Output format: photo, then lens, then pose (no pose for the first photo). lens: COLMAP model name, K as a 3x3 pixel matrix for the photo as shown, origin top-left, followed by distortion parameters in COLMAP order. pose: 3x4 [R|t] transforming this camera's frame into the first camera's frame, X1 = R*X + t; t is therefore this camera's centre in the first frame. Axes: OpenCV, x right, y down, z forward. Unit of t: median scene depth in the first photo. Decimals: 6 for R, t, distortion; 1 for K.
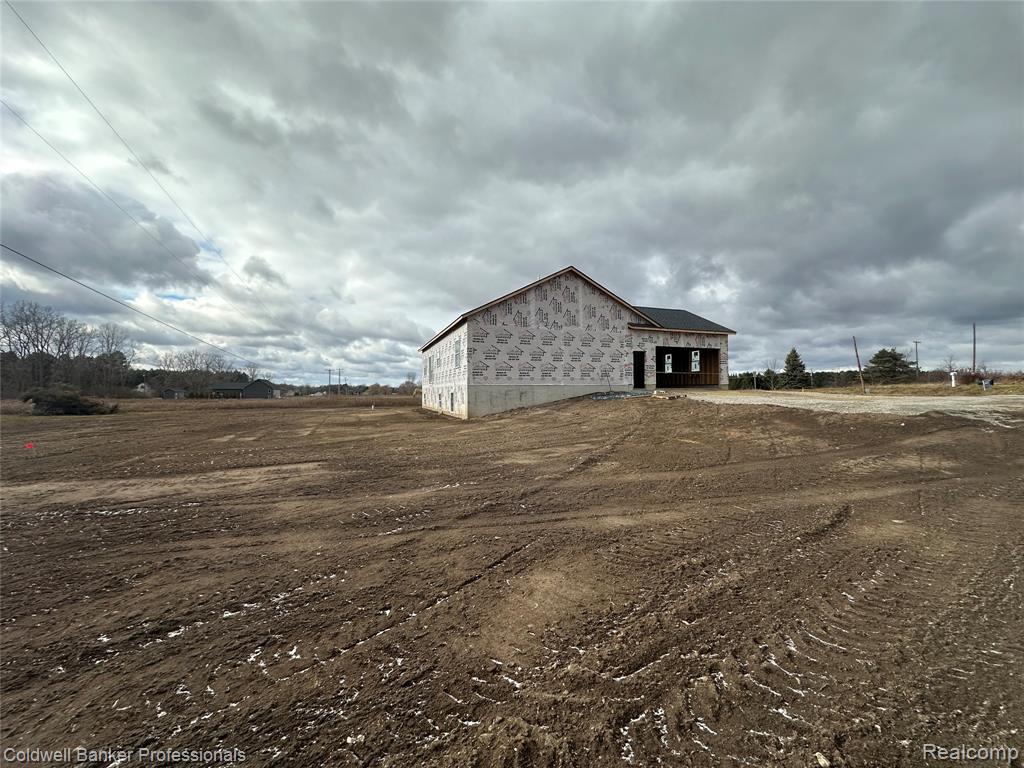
lens RADIAL K [[420.1, 0, 514.5], [0, 420.1, 392.9], [0, 0, 1]] dist [0.001312, 0.000443]
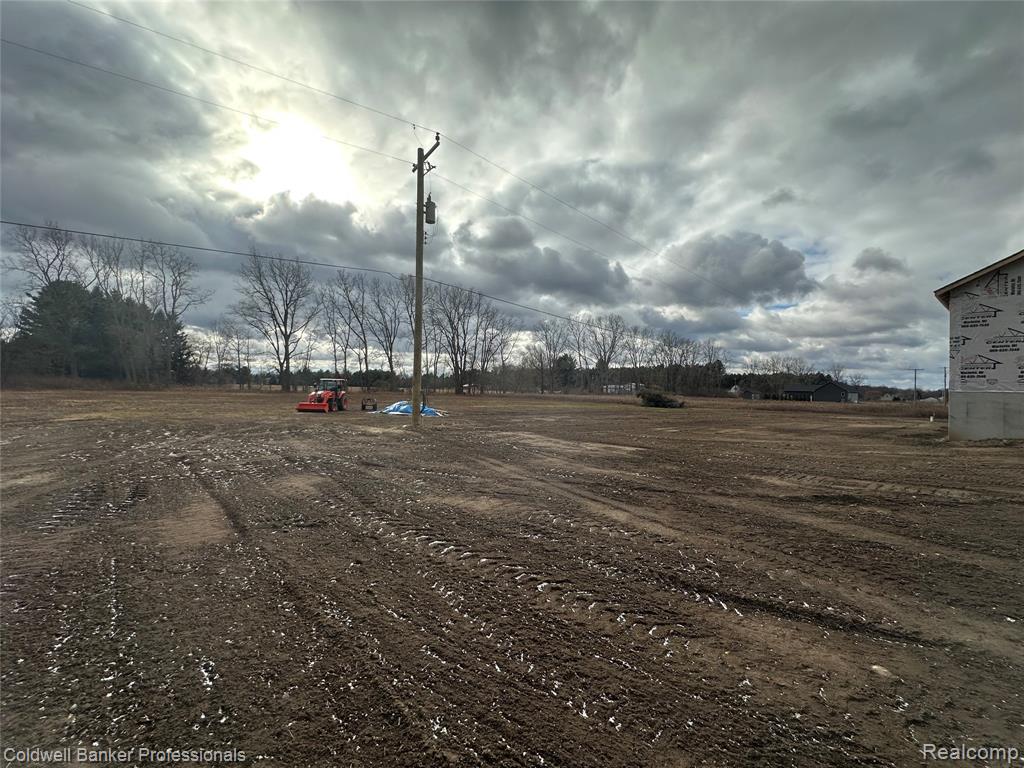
lens RADIAL K [[420.1, 0, 514.5], [0, 420.1, 392.9], [0, 0, 1]] dist [0.001312, 0.000443]
pose [[0.277092, 0.020948, -0.960615, 0.256328], [-0.024649, 0.999588, 0.014688, -0.007037], [0.960527, 0.019608, 0.277495, 0.083660]]
